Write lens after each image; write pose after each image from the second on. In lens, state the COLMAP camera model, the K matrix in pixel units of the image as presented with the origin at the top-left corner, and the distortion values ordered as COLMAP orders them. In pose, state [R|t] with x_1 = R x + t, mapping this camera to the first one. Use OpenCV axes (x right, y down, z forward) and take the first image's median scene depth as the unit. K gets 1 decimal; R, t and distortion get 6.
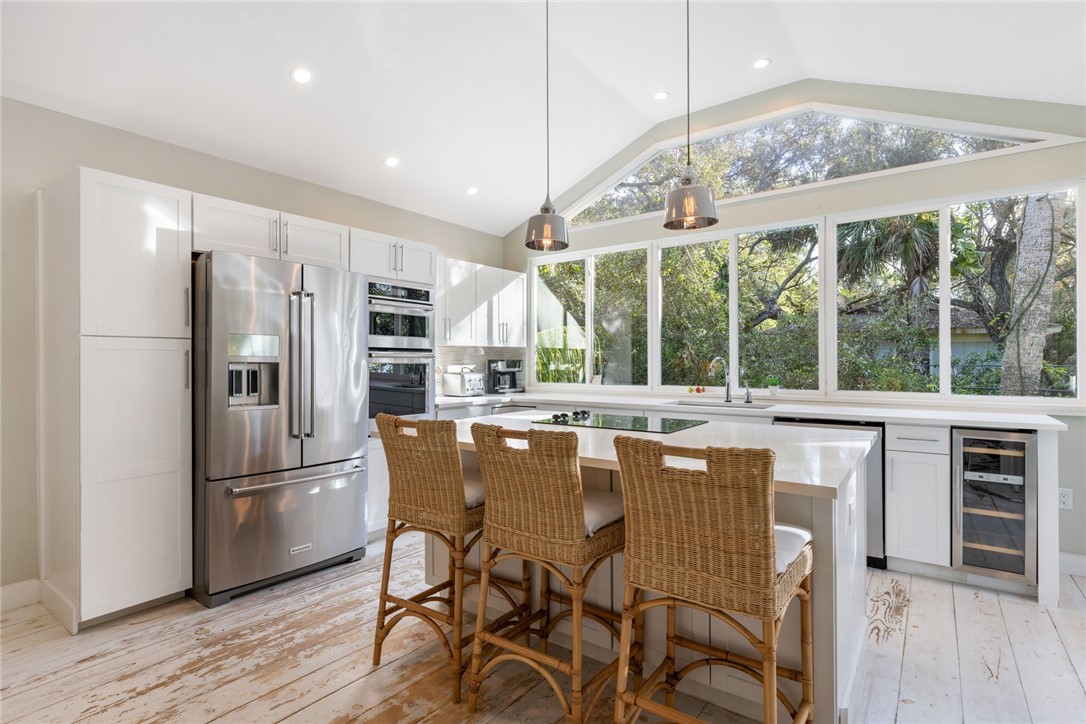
lens RADIAL K [[535.7, 0, 537.2], [0, 535.7, 360.9], [0, 0, 1]] dist [-0.002238, -0.000194]
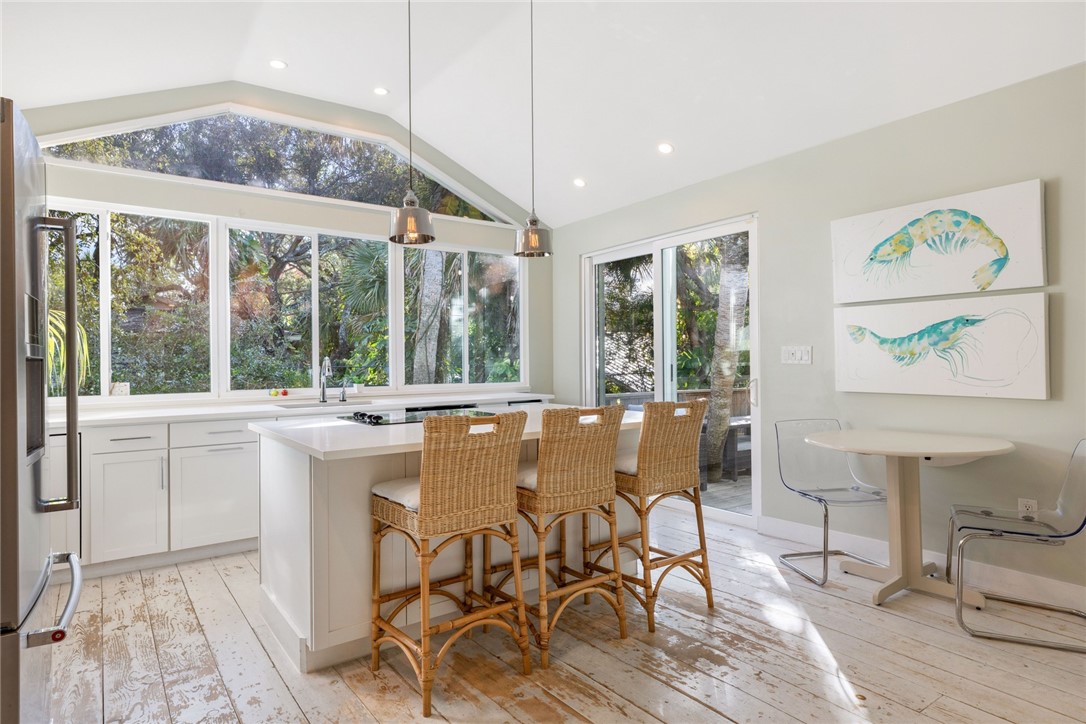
lens RADIAL K [[606.9, 0, 537.8], [0, 606.9, 358.8], [0, 0, 1]] dist [0.007414, 0.001149]
pose [[0.303666, 0.002660, 0.952775, -0.802769], [0.010082, 0.999931, -0.006005, 0.009094], [-0.952725, 0.011429, 0.303618, 0.371770]]
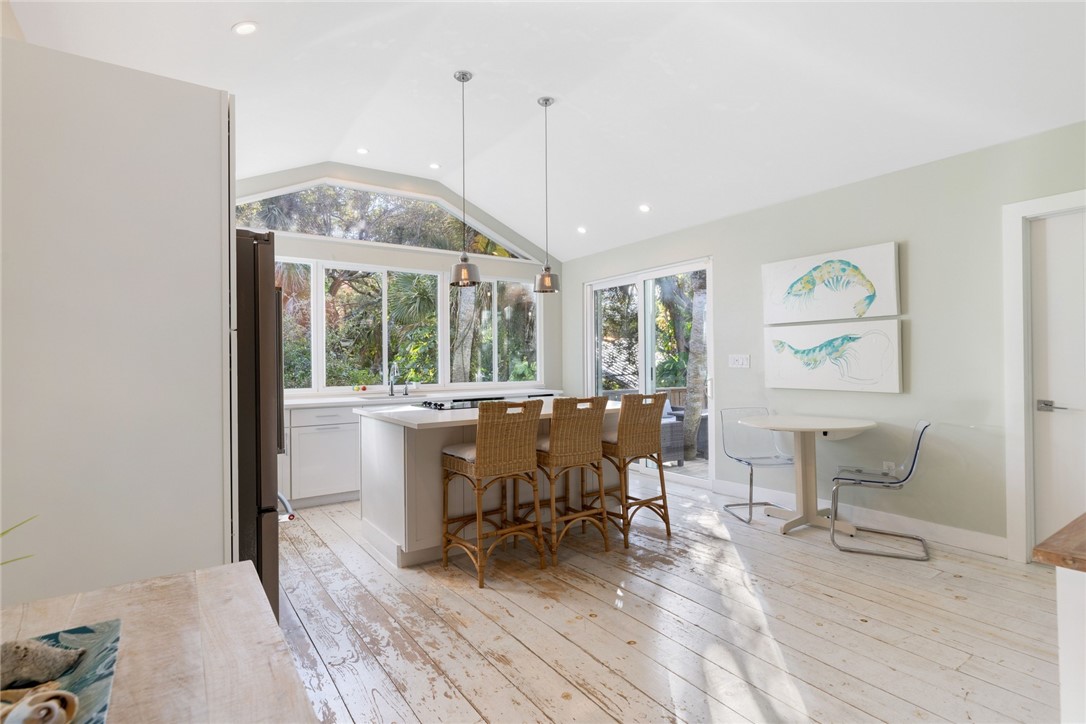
lens RADIAL K [[534.5, 0, 538.9], [0, 534.5, 357.2], [0, 0, 1]] dist [-0.002249, -0.000004]
pose [[0.325396, 0.008378, 0.945541, -1.062539], [0.010025, 0.999874, -0.012309, 0.000734], [-0.945525, 0.013484, 0.325271, 0.286728]]
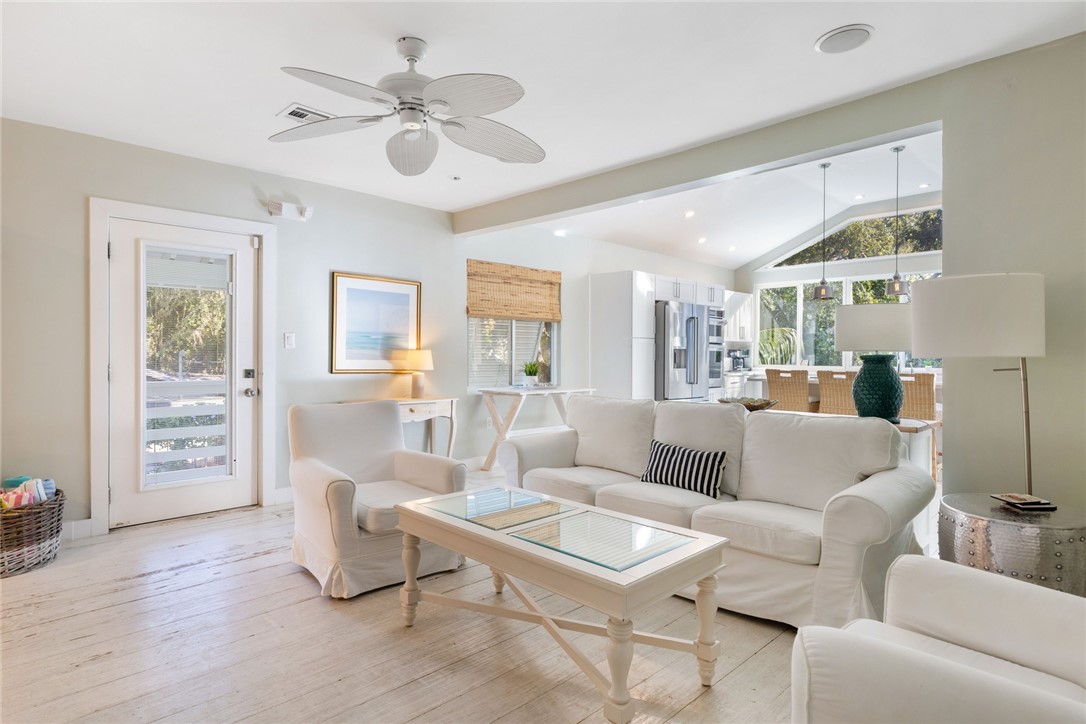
lens RADIAL K [[587.4, 0, 538.0], [0, 587.4, 359.0], [0, 0, 1]] dist [0.004460, -0.000218]
pose [[0.988511, 0.012251, -0.150651, -0.664133], [-0.010864, 0.999891, 0.010021, 0.023844], [0.150757, -0.008269, 0.988536, -1.368794]]
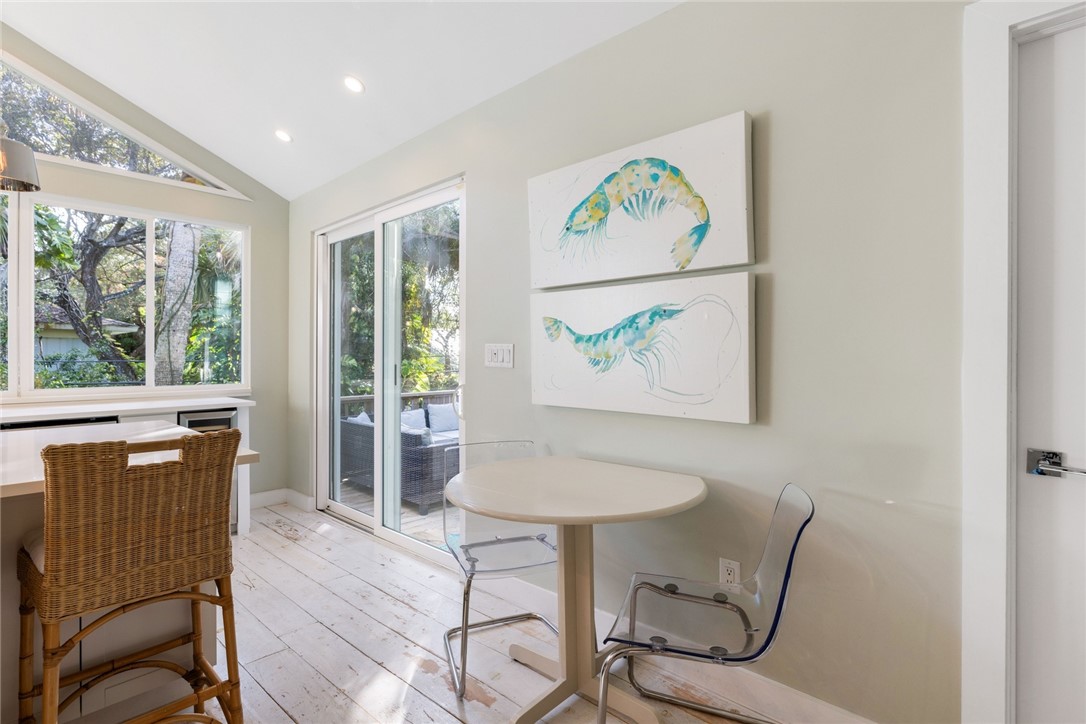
lens RADIAL K [[534.5, 0, 538.9], [0, 534.5, 357.2], [0, 0, 1]] dist [-0.002249, -0.000004]
pose [[0.114363, -0.000303, 0.993439, -0.280694], [0.000170, 1.000000, 0.000285, 0.001522], [-0.993439, 0.000136, 0.114363, 0.076772]]
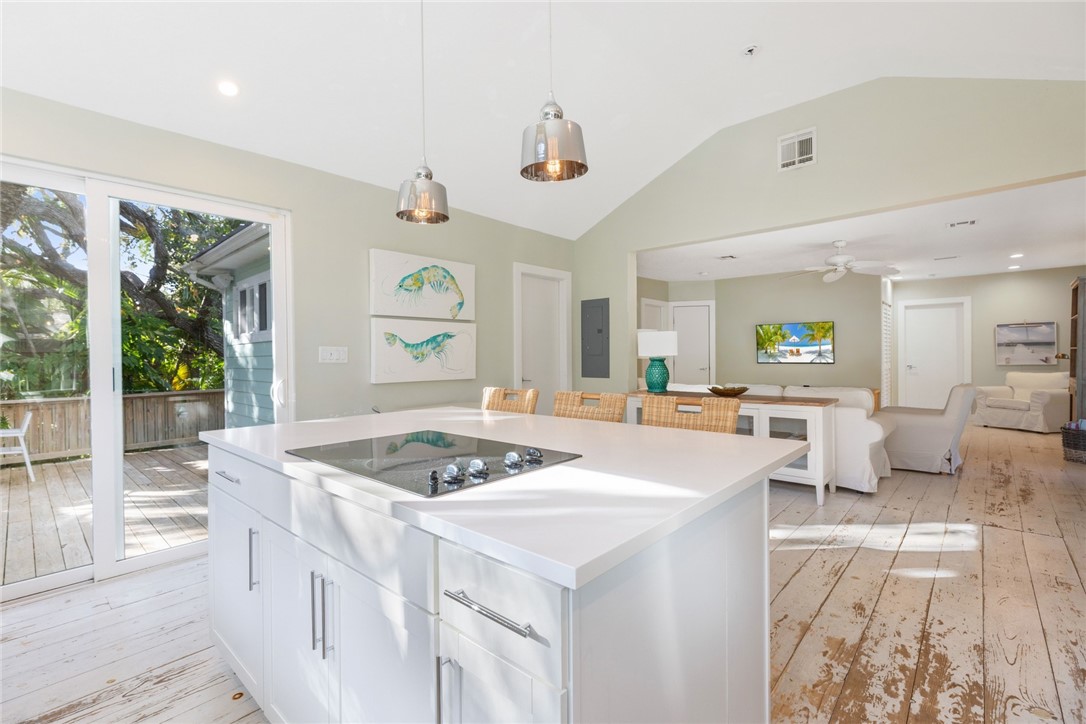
lens RADIAL K [[482.3, 0, 537.7], [0, 482.3, 358.6], [0, 0, 1]] dist [0.002478, -0.000025]
pose [[-0.994516, 0.014159, 0.103624, -0.016552], [0.014745, 0.999879, 0.004890, 0.009400], [-0.103542, 0.006391, -0.994605, 1.325171]]
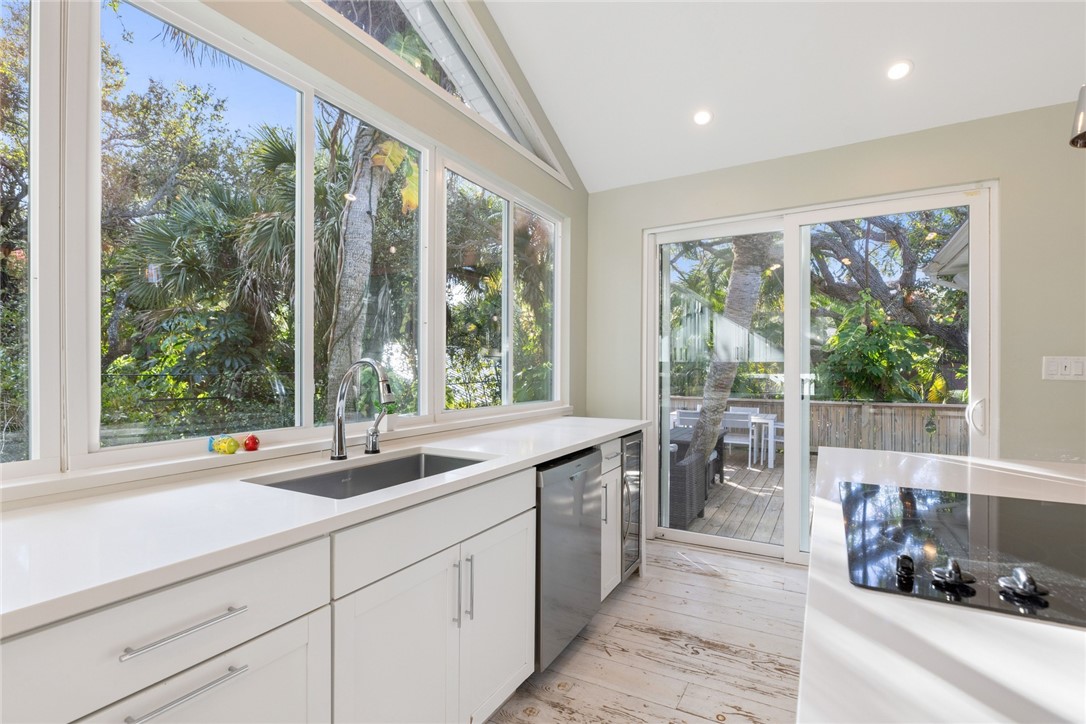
lens RADIAL K [[511.9, 0, 540.9], [0, 511.9, 369.4], [0, 0, 1]] dist [-0.002586, -0.000042]
pose [[-0.129248, 0.001268, 0.991612, -0.122108], [-0.000650, 0.999999, -0.001364, 0.002664], [-0.991612, -0.000821, -0.129247, 1.191683]]
